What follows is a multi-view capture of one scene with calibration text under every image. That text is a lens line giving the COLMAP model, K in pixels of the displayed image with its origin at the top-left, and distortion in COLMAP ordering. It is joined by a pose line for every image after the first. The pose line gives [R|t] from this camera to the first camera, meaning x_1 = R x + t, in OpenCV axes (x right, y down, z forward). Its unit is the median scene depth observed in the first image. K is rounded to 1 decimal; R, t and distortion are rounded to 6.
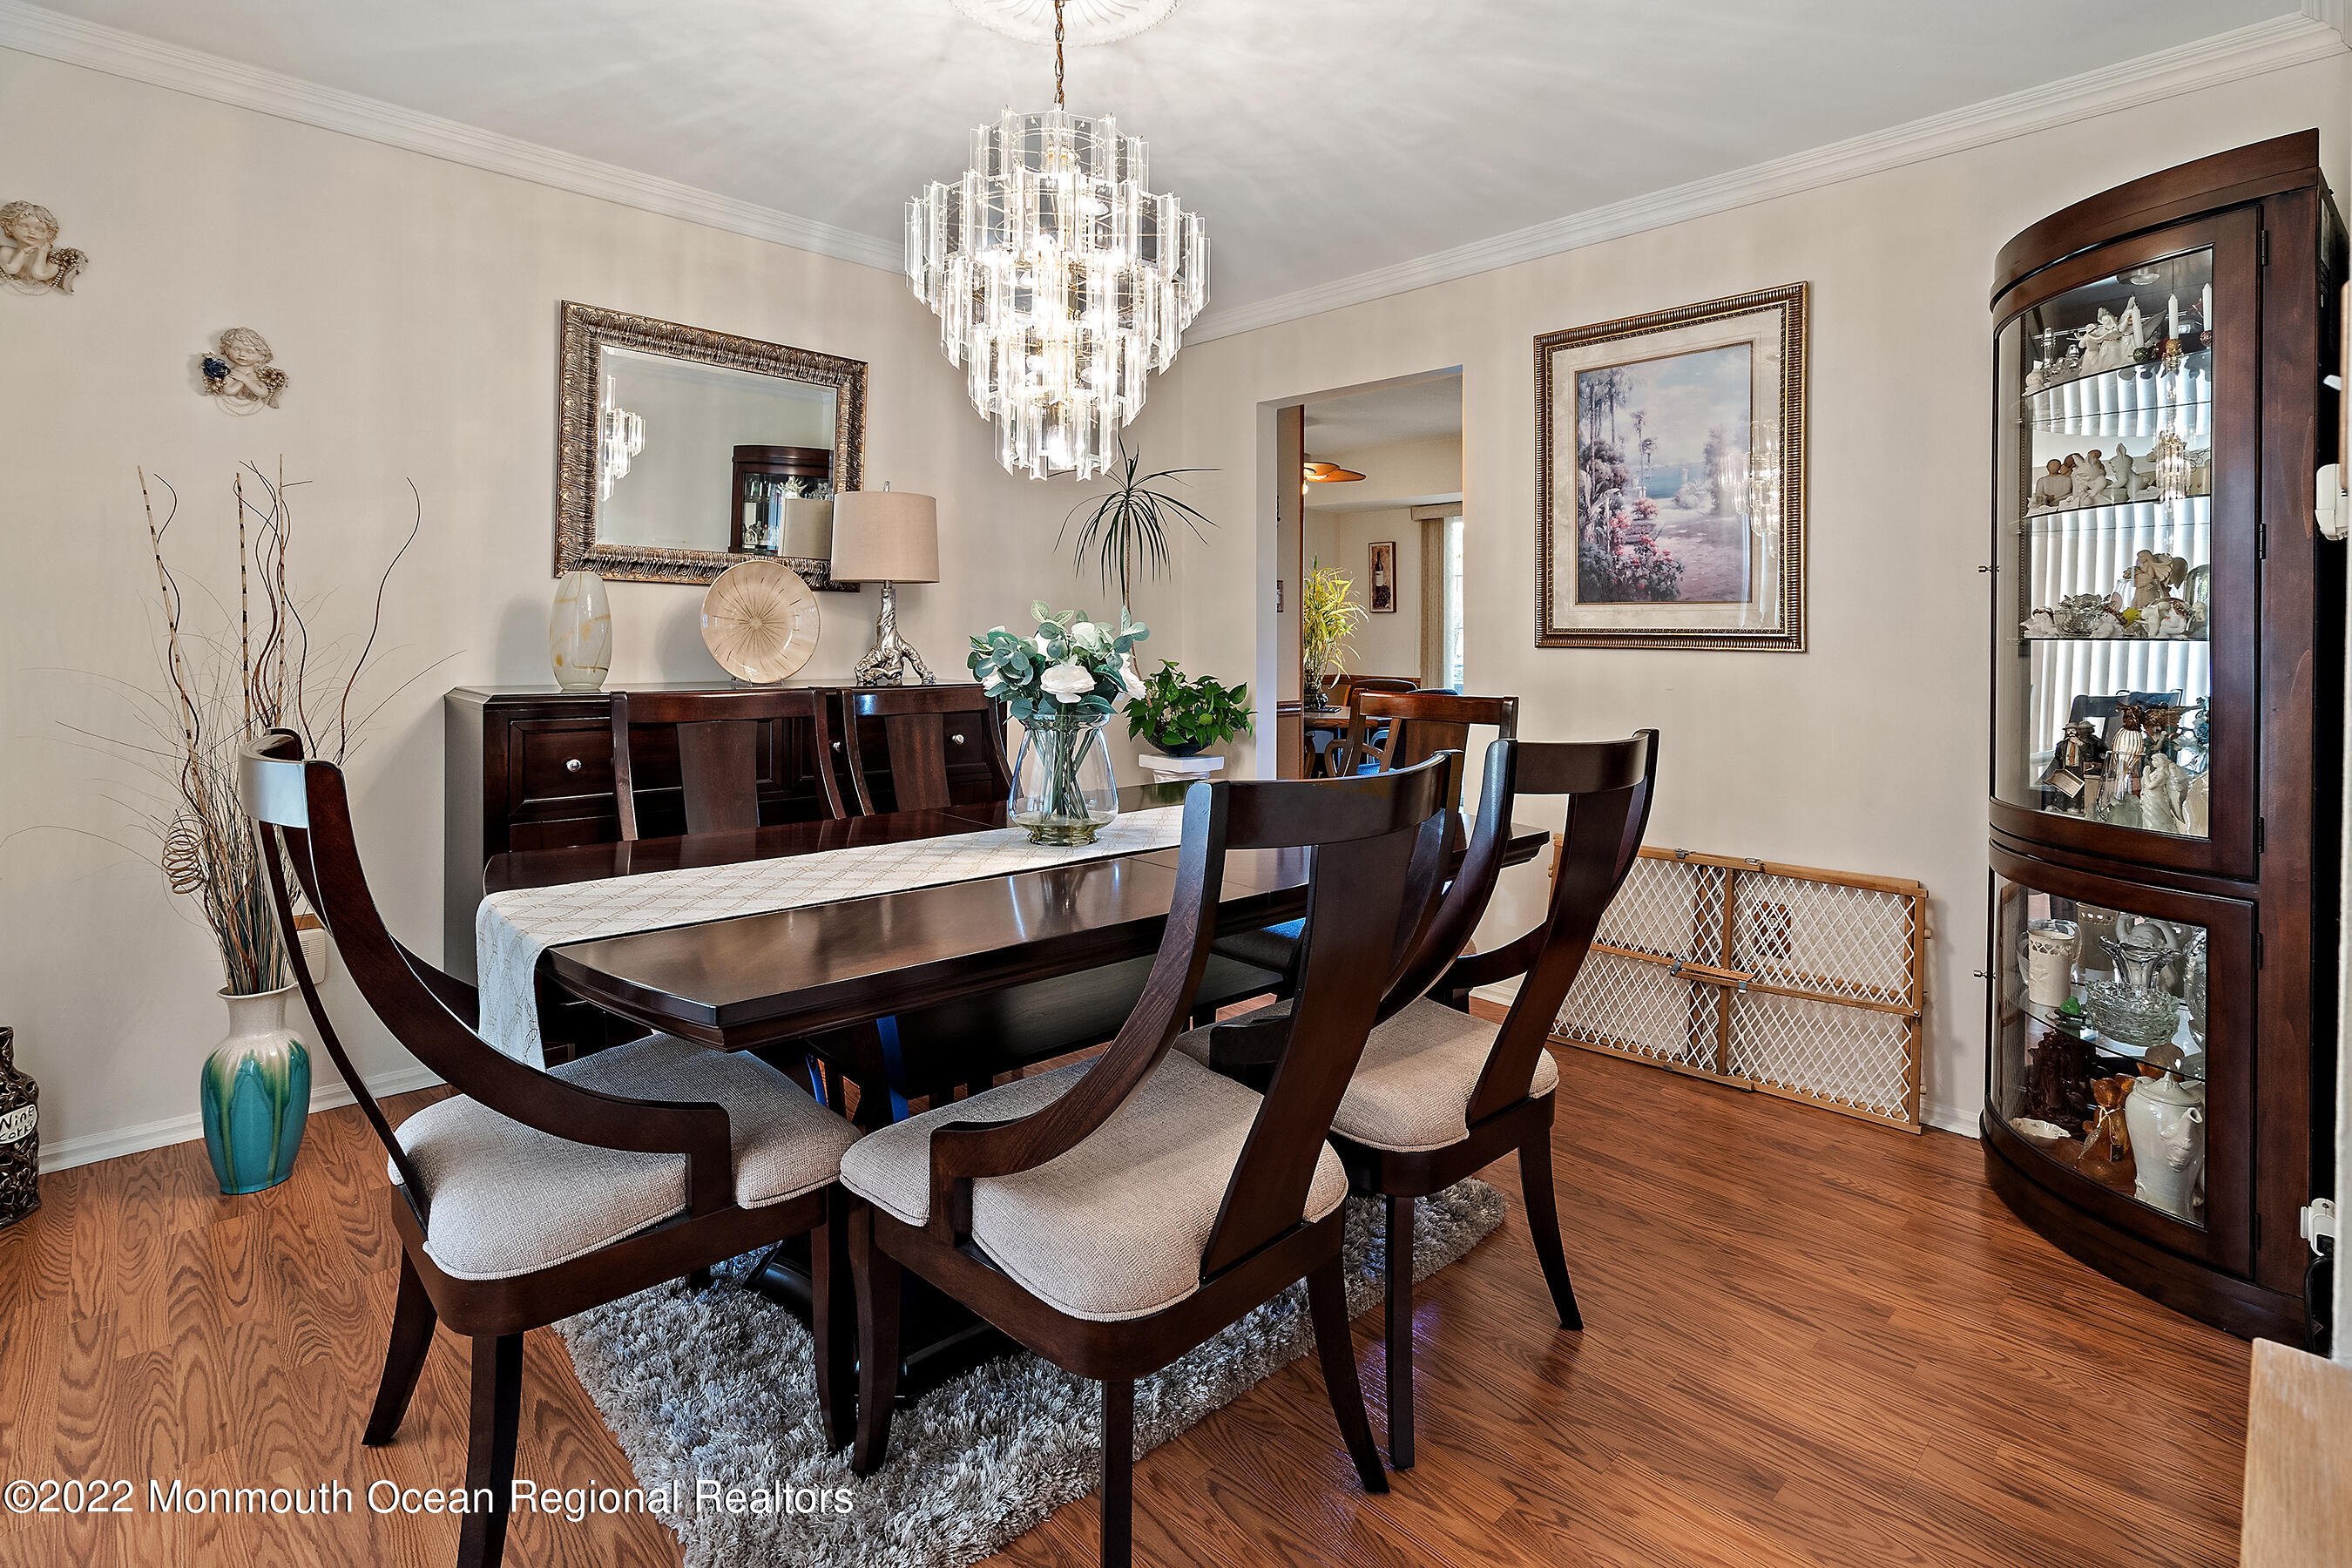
lens RADIAL K [[1097.1, 0, 1172.7], [0, 1097.1, 691.8], [0, 0, 1]] dist [-0.003474, -0.000133]
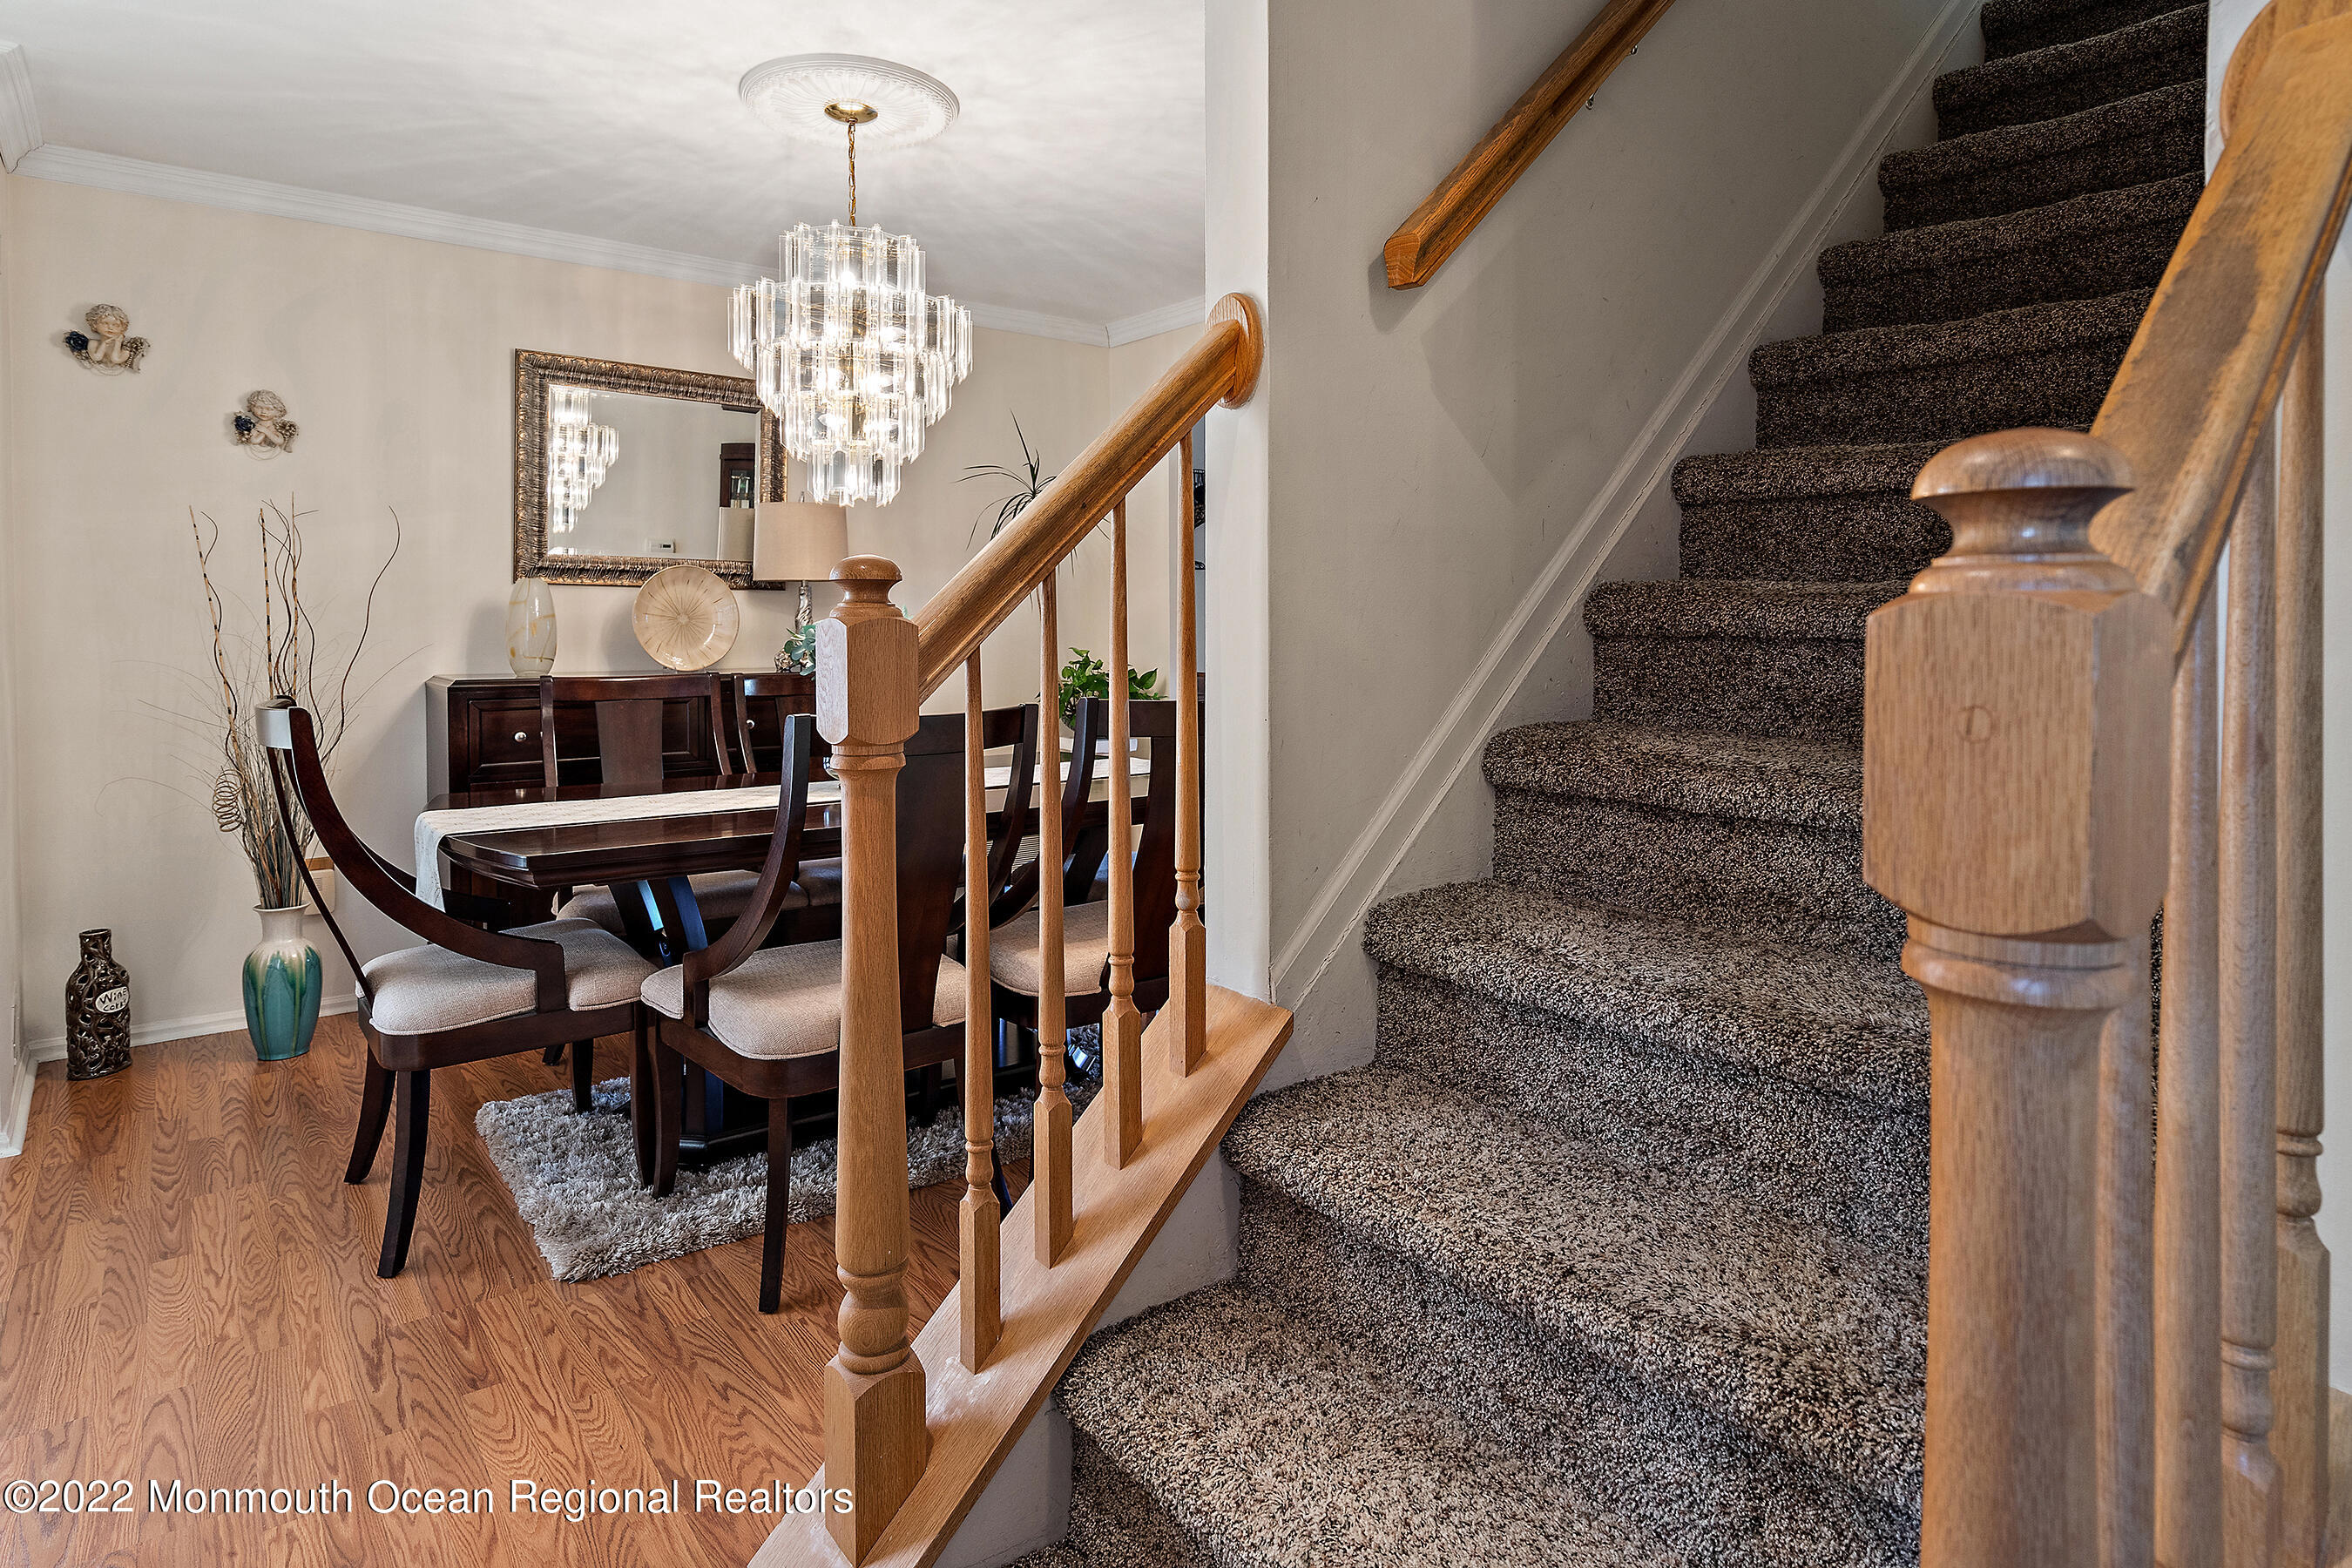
lens RADIAL K [[1273.4, 0, 1174.3], [0, 1273.4, 710.4], [0, 0, 1]] dist [0.001400, -0.000266]
pose [[0.995173, -0.005376, -0.097990, 0.365071], [0.006928, 0.999856, 0.015509, 0.022286], [0.097892, -0.016113, 0.995067, -0.395746]]
